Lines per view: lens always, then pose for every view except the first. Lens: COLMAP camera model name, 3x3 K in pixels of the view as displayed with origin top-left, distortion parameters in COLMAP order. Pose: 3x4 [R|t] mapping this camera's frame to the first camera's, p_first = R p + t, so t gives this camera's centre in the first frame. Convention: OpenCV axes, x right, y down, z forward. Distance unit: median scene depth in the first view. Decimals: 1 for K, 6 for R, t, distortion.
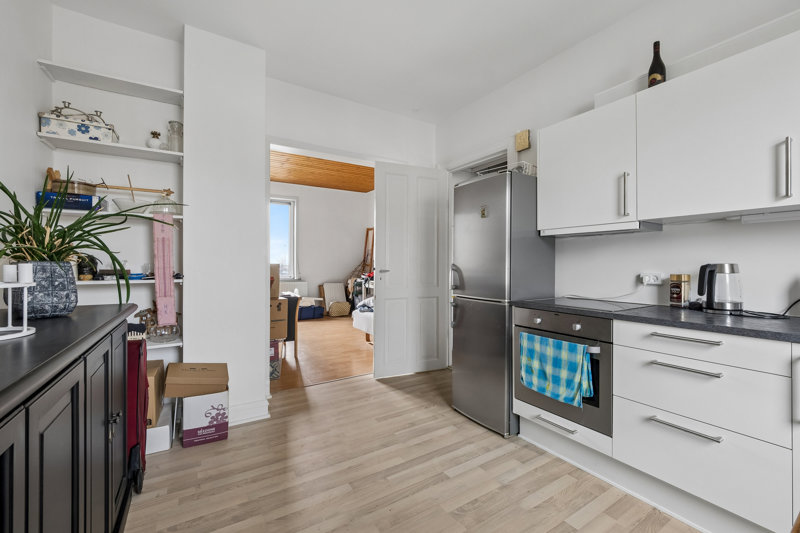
lens RADIAL K [[336.5, 0, 400.0], [0, 336.5, 266.5], [0, 0, 1]] dist [-0.002670, -0.000328]
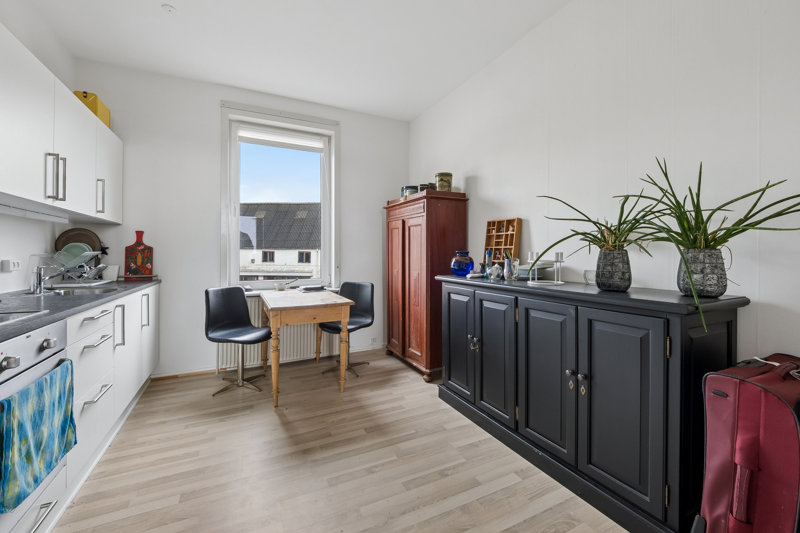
lens RADIAL K [[336.2, 0, 401.1], [0, 336.2, 259.0], [0, 0, 1]] dist [-0.008304, -0.000142]
pose [[-0.993516, -0.000993, 0.113688, -0.239903], [0.000781, 0.999879, 0.015556, 0.005226], [-0.113689, 0.015544, -0.993395, 1.556080]]
